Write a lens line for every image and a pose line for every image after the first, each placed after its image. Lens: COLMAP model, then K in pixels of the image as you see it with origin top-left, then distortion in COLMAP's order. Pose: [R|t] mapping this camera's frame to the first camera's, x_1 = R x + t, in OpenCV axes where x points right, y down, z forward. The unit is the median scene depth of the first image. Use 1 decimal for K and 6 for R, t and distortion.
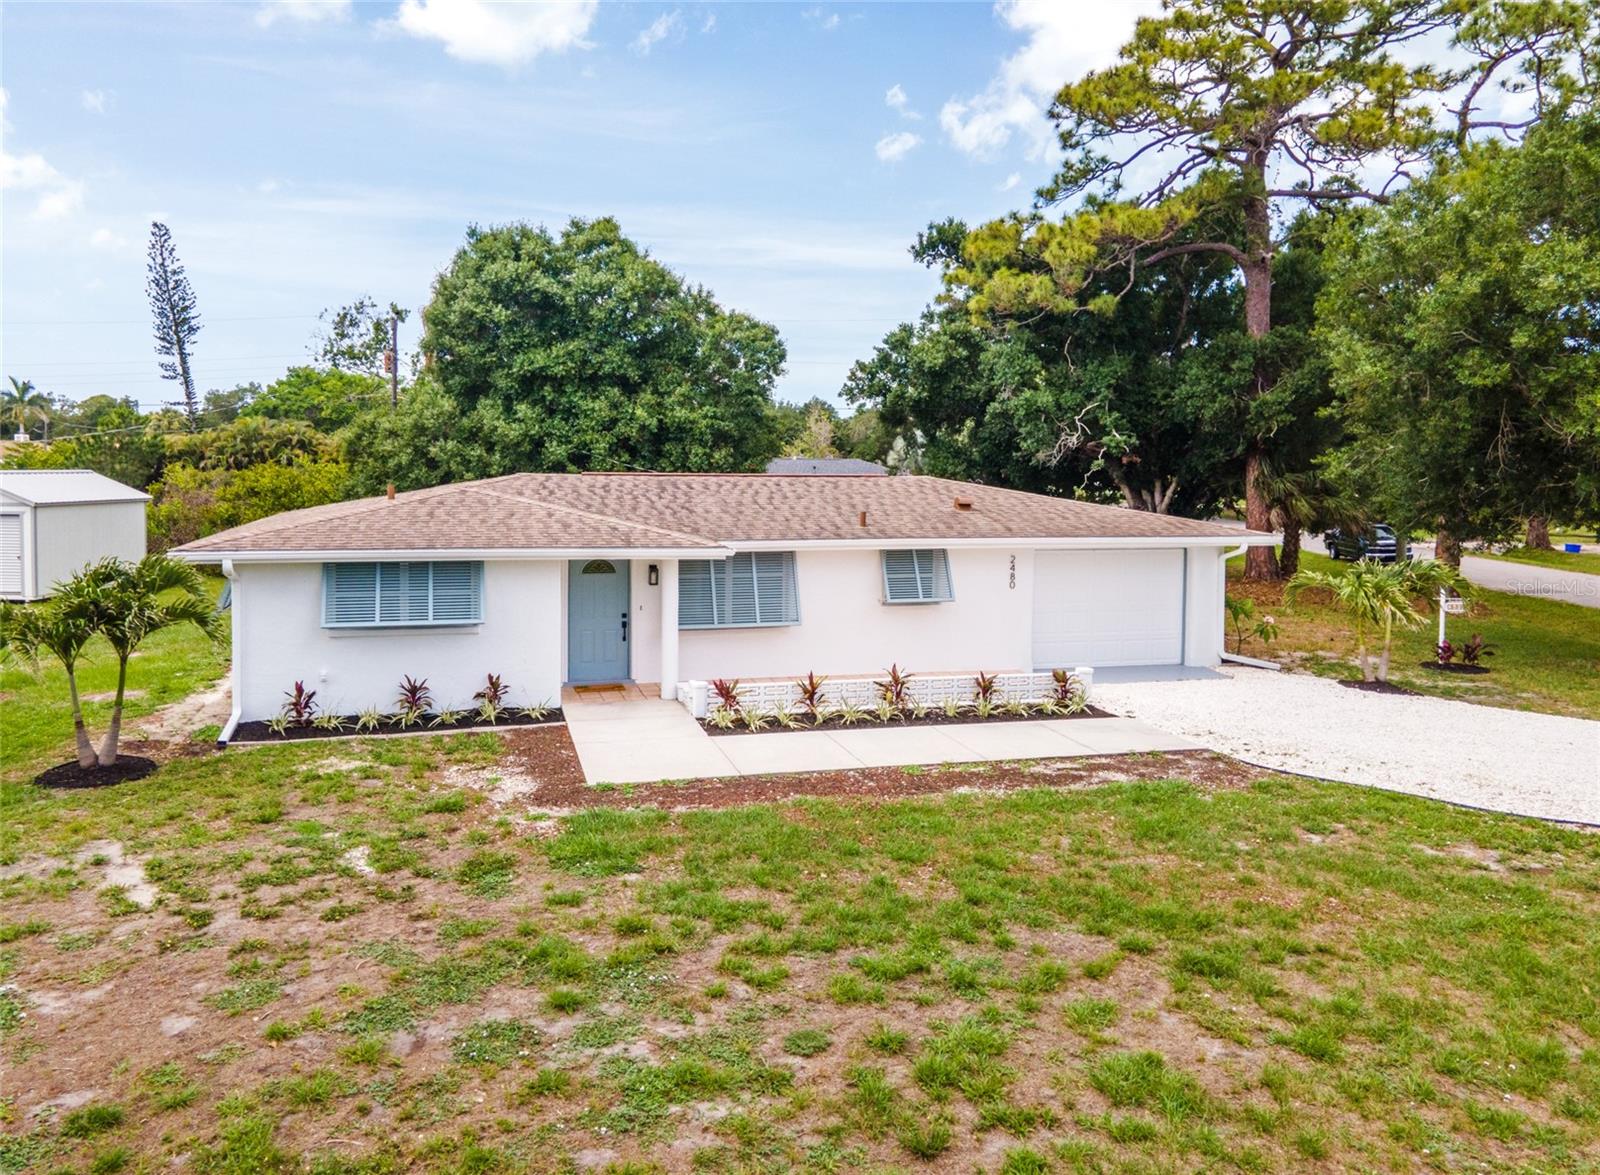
lens RADIAL K [[1200.3, 0, 804.4], [0, 1200.3, 521.6], [0, 0, 1]] dist [0.053298, -0.041389]
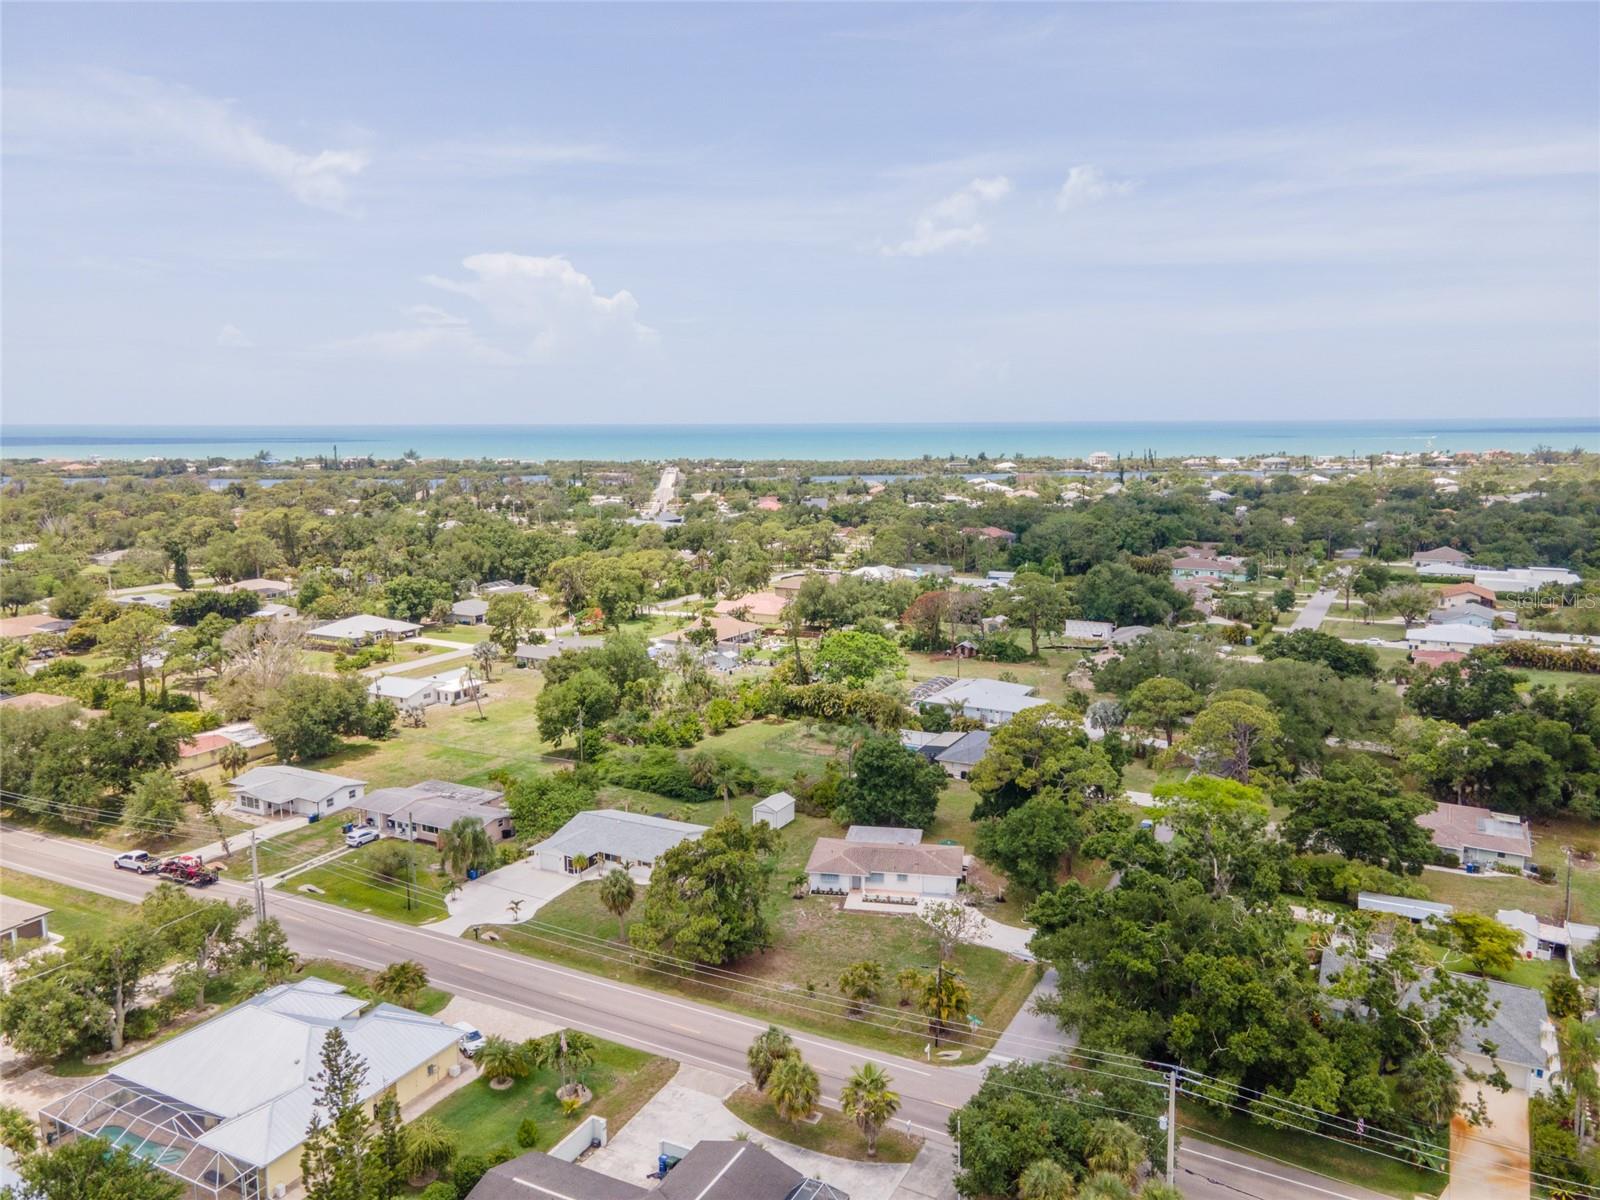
lens RADIAL K [[1127.8, 0, 800.0], [0, 1127.8, 600.0], [0, 0, 1]] dist [0.037438, -0.003352]
pose [[0.898075, 0.046623, -0.437364, 2.615267], [-0.004105, 0.995211, 0.097659, -2.433045], [0.439822, -0.085910, 0.893966, -5.486125]]
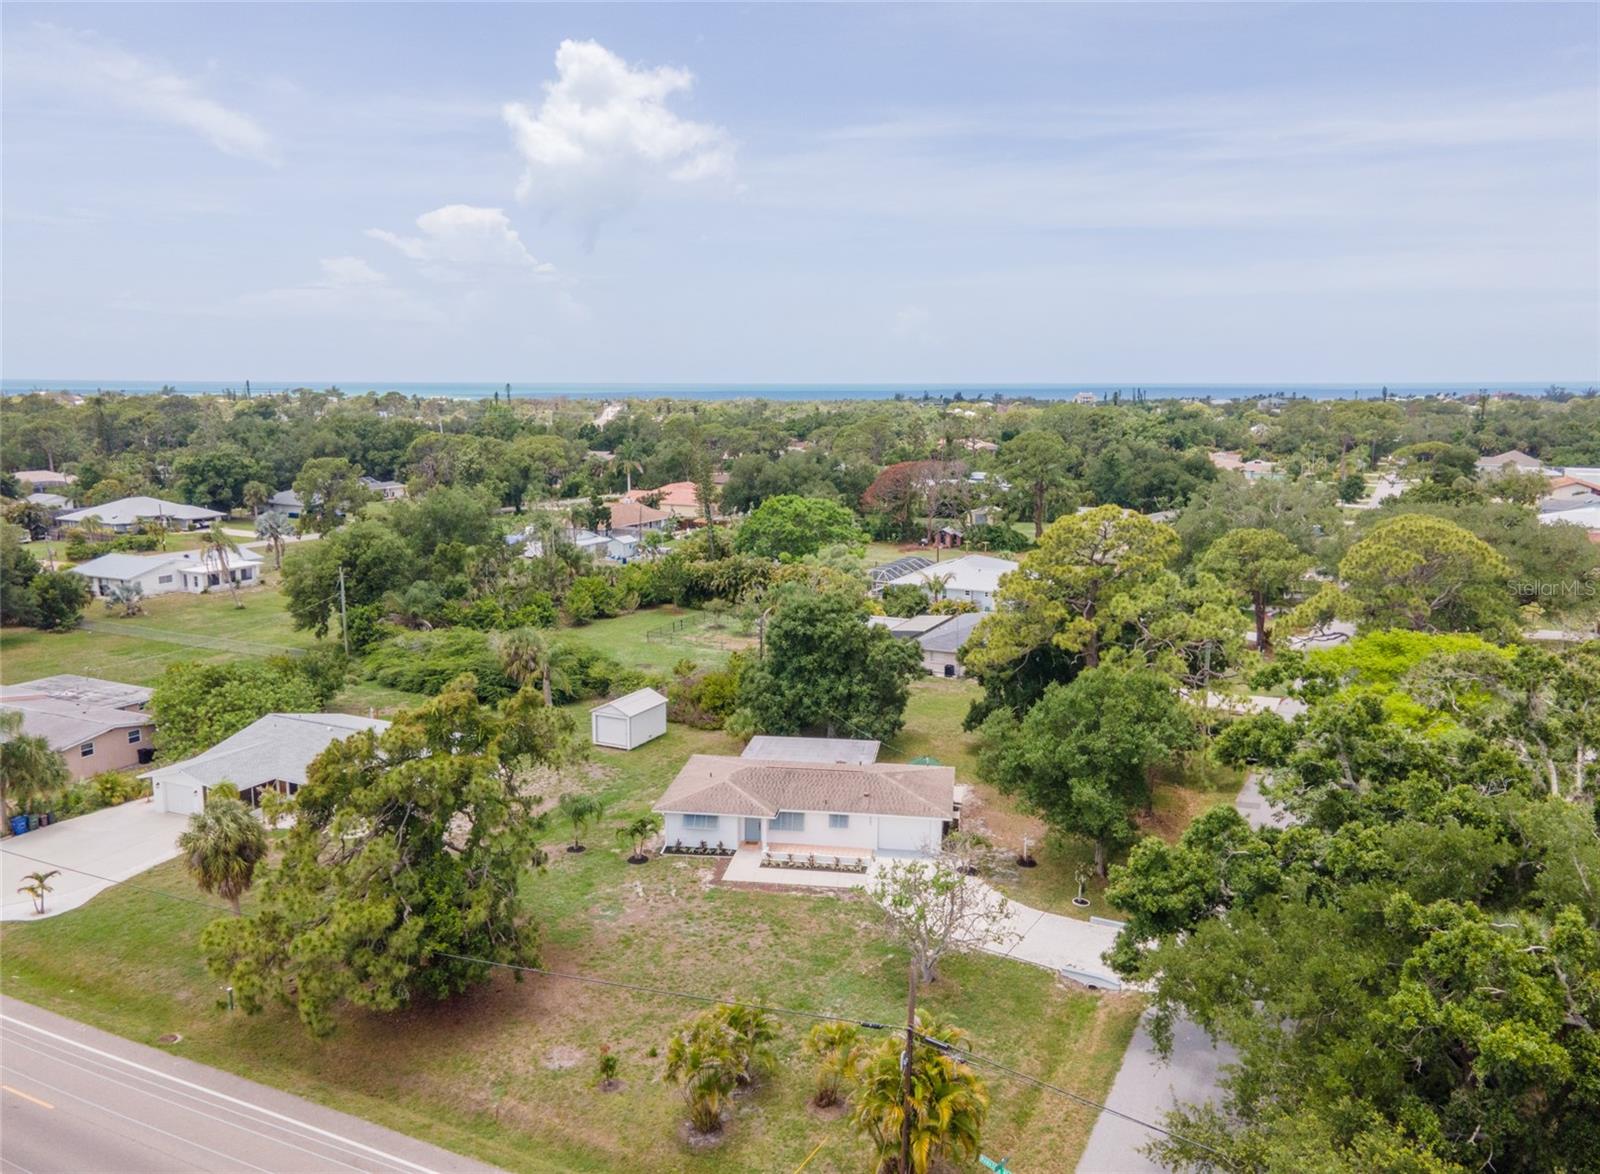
lens RADIAL K [[1186.5, 0, 800.0], [0, 1186.5, 587.0], [0, 0, 1]] dist [0.031380, -0.000512]
pose [[0.910315, 0.056586, -0.410029, 1.583429], [-0.008548, 0.992970, 0.118057, -1.201309], [0.413827, -0.103964, 0.904400, -2.436508]]
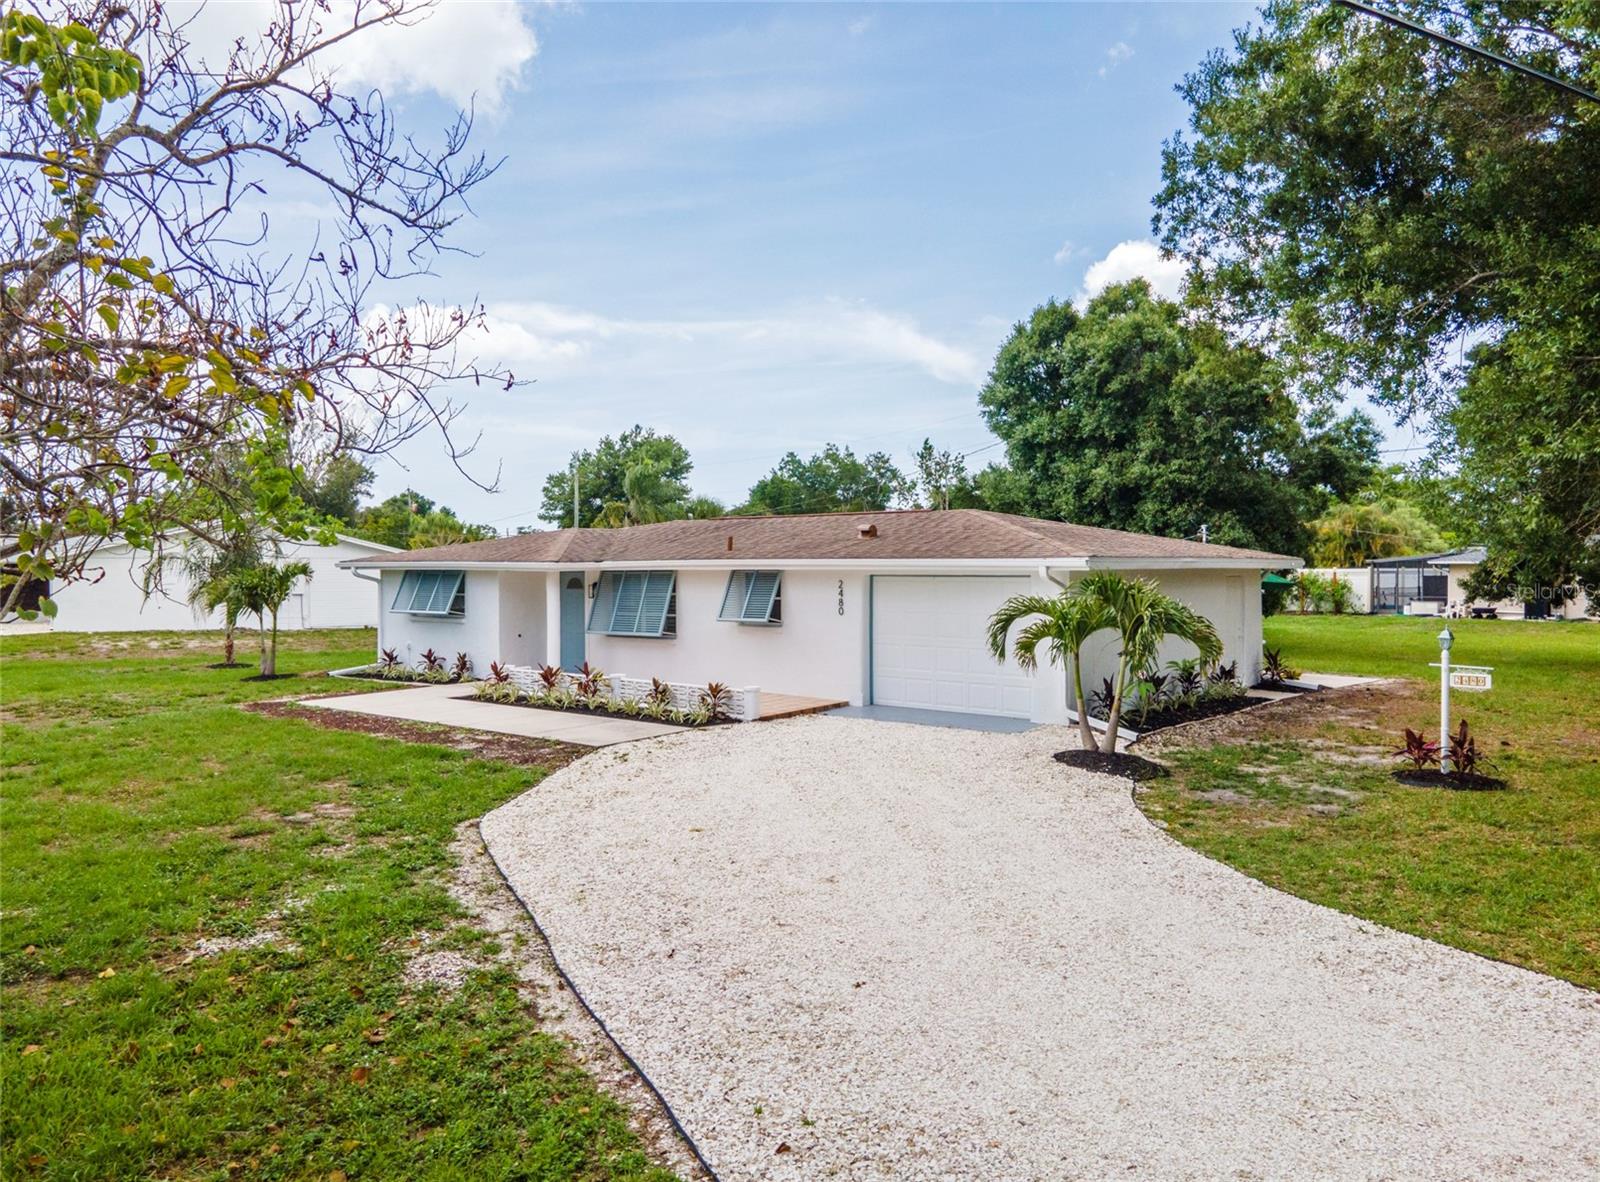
lens RADIAL K [[1182.1, 0, 800.0], [0, 1182.1, 591.0], [0, 0, 1]] dist [0.030178, 0.003344]
pose [[0.589673, 0.011051, -0.807567, 1.062703], [-0.035053, 0.999314, -0.011920, 0.057074], [0.806881, 0.035337, 0.589656, 0.484781]]
